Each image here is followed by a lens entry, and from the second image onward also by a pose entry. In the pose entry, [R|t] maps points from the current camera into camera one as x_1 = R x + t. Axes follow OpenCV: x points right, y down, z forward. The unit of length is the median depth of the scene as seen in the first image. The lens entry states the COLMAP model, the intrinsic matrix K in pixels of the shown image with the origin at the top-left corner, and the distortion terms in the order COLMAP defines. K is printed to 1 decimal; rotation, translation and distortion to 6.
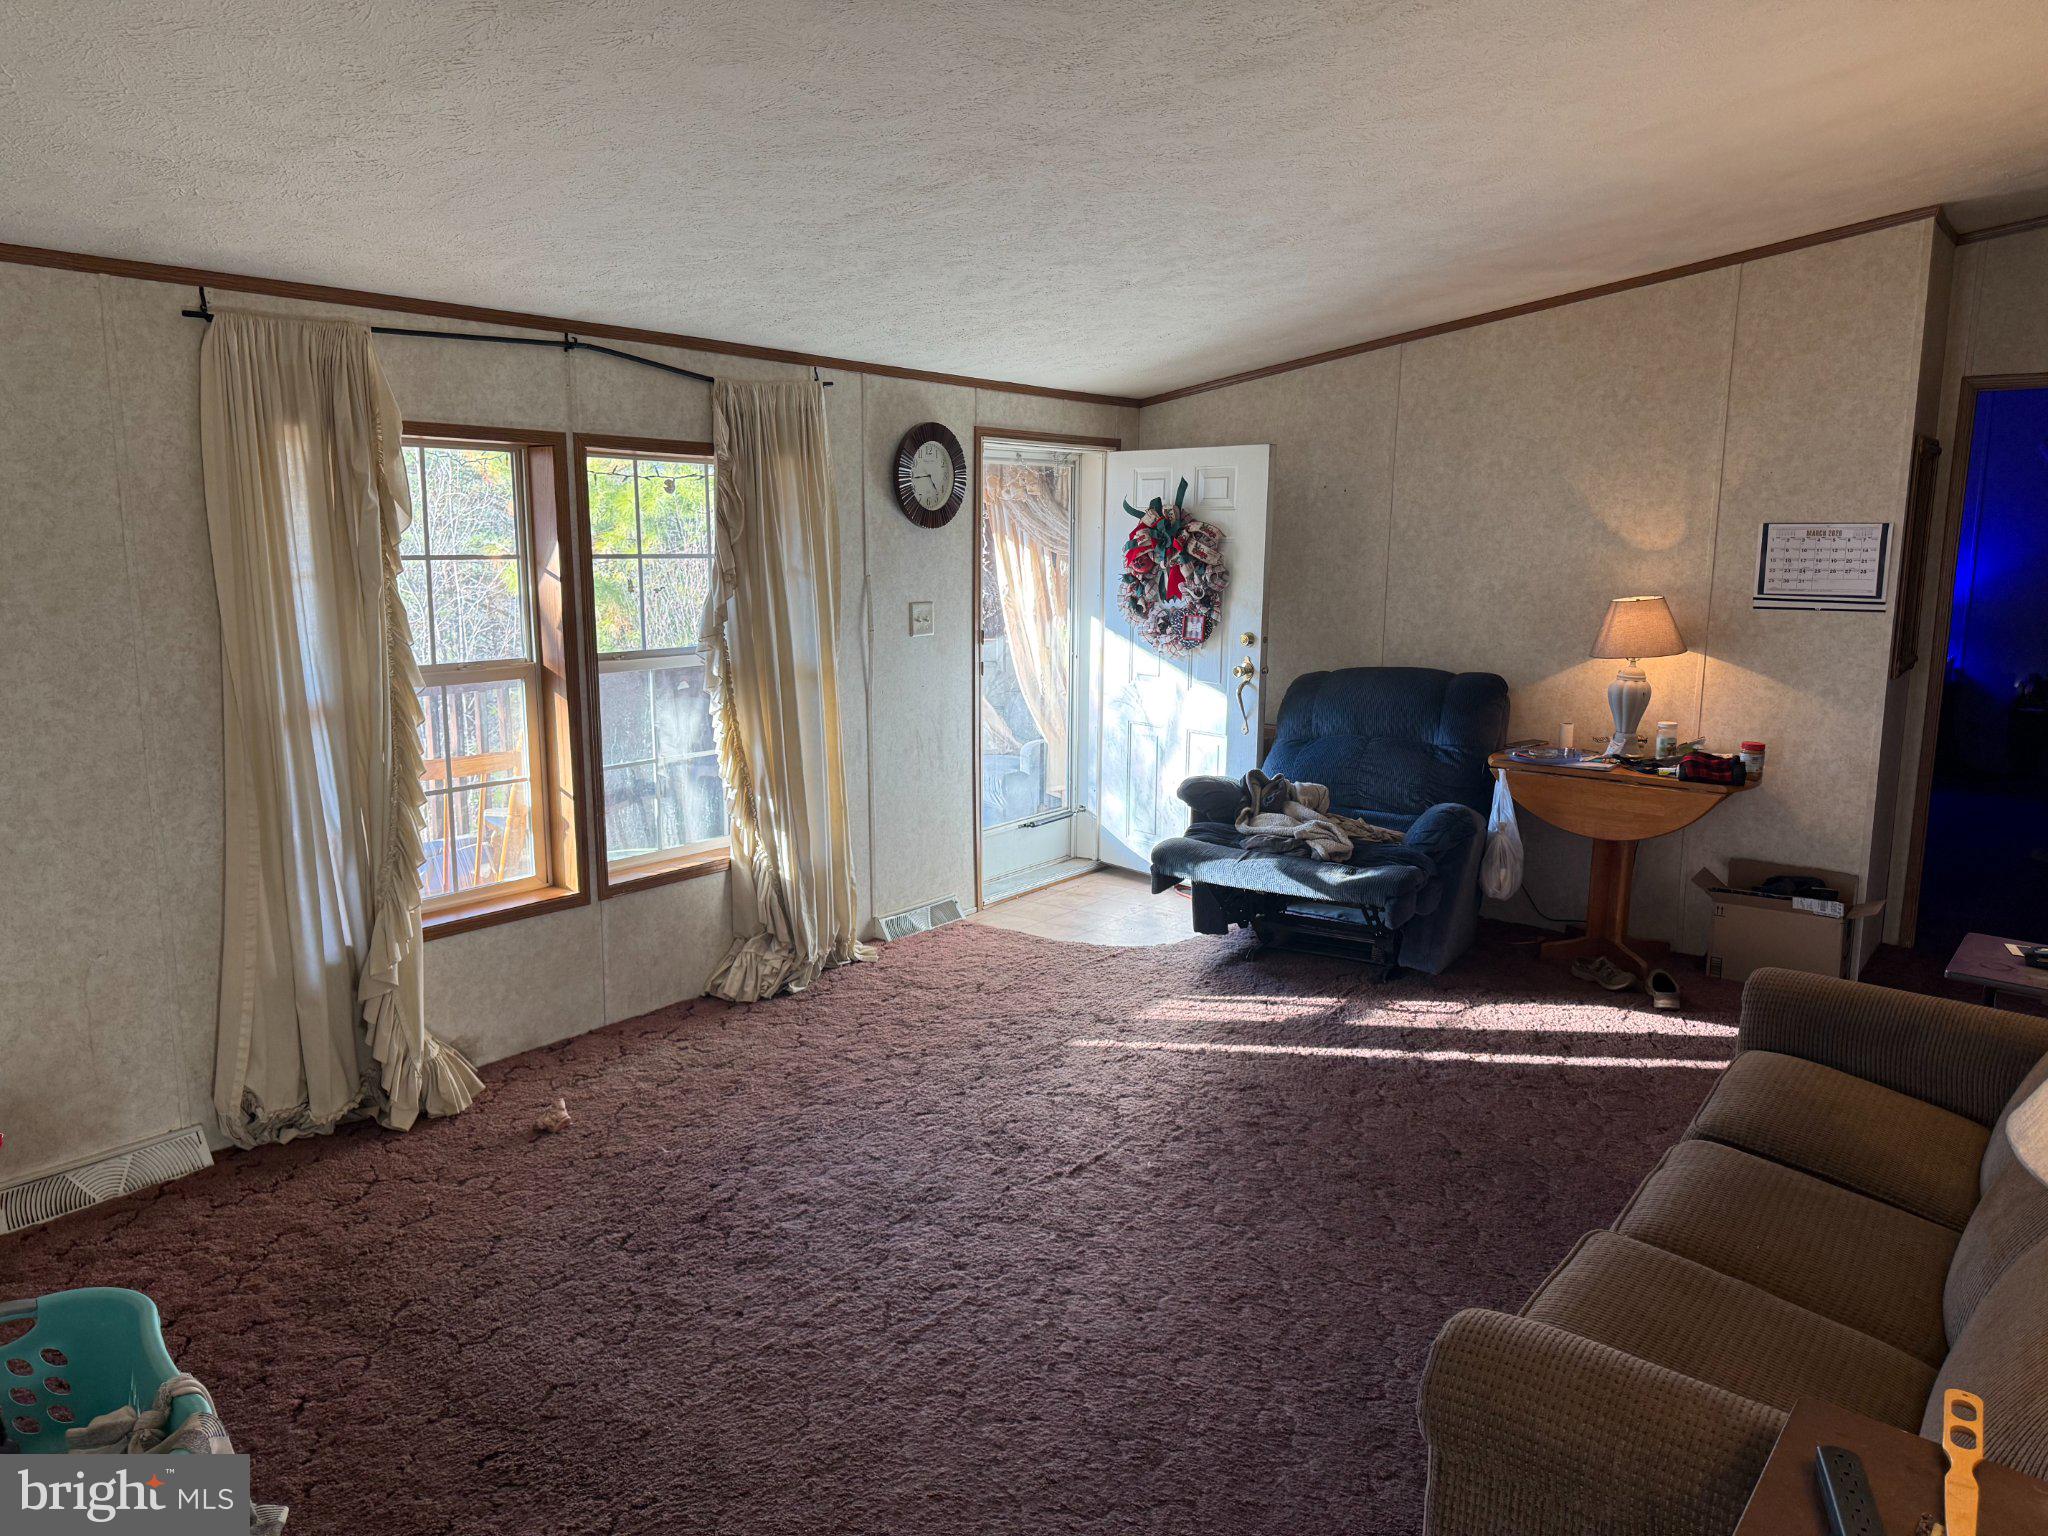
lens RADIAL K [[1442.7, 0, 1030.8], [0, 1442.7, 772.6], [0, 0, 1]] dist [0.040009, -0.020856]
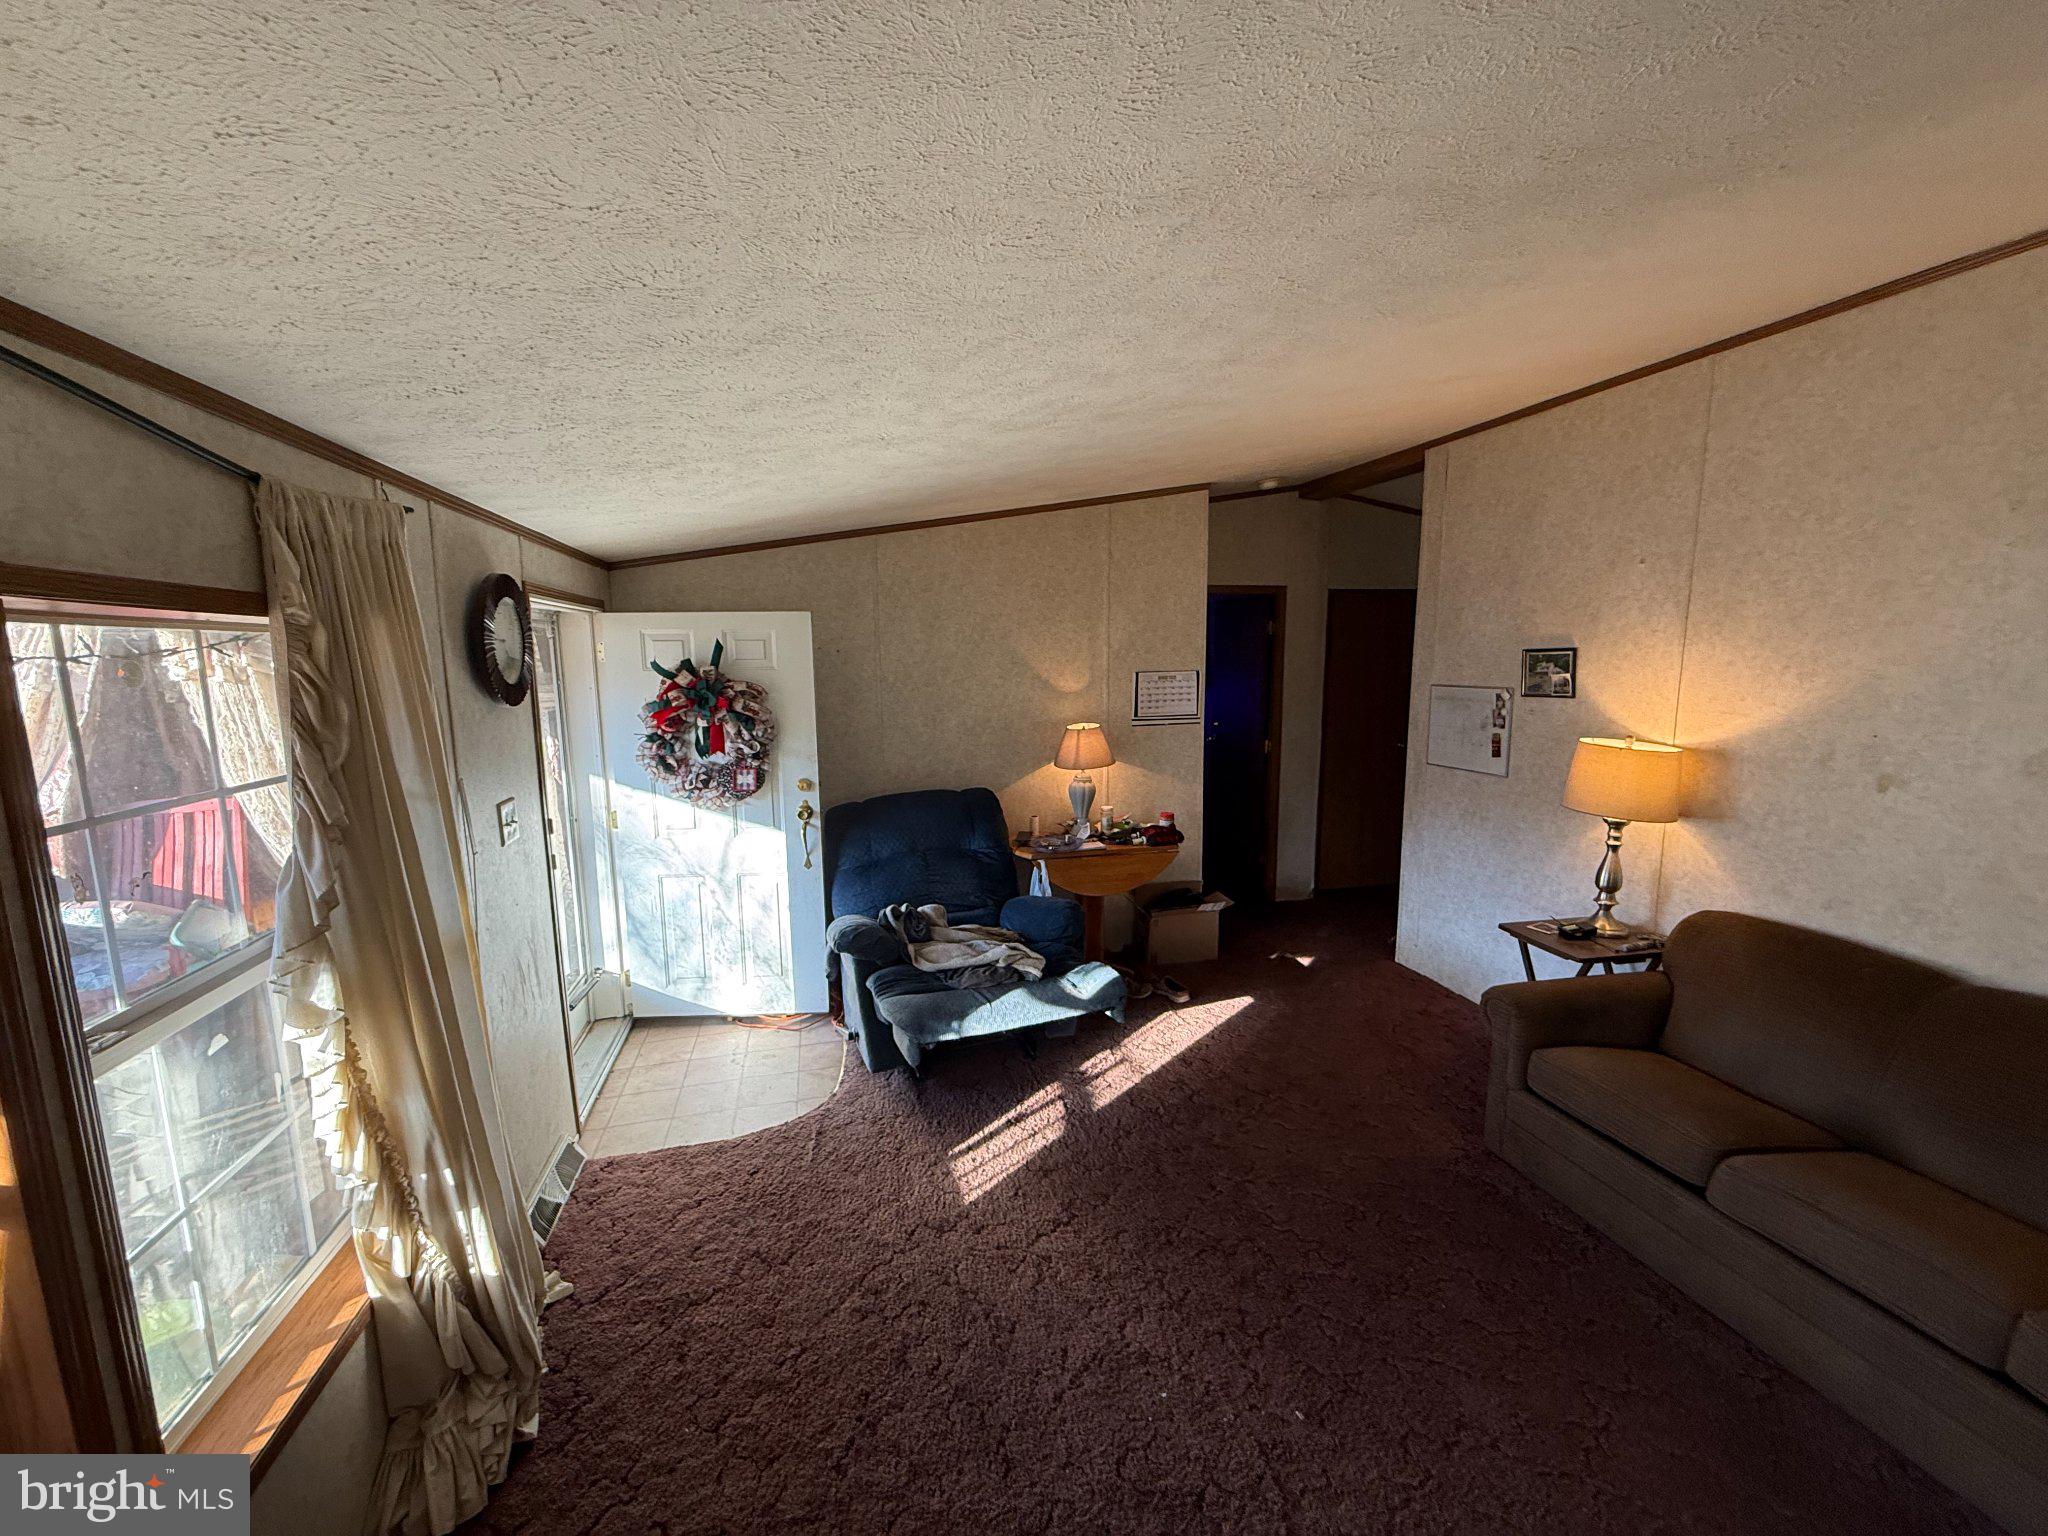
lens RADIAL K [[815.1, 0, 1020.1], [0, 815.1, 758.7], [0, 0, 1]] dist [-0.003712, 0.000606]
pose [[0.620759, -0.114810, 0.775549, -0.246644], [0.143817, 0.989109, 0.031313, -0.116148], [-0.770698, 0.092099, 0.630510, 0.512303]]
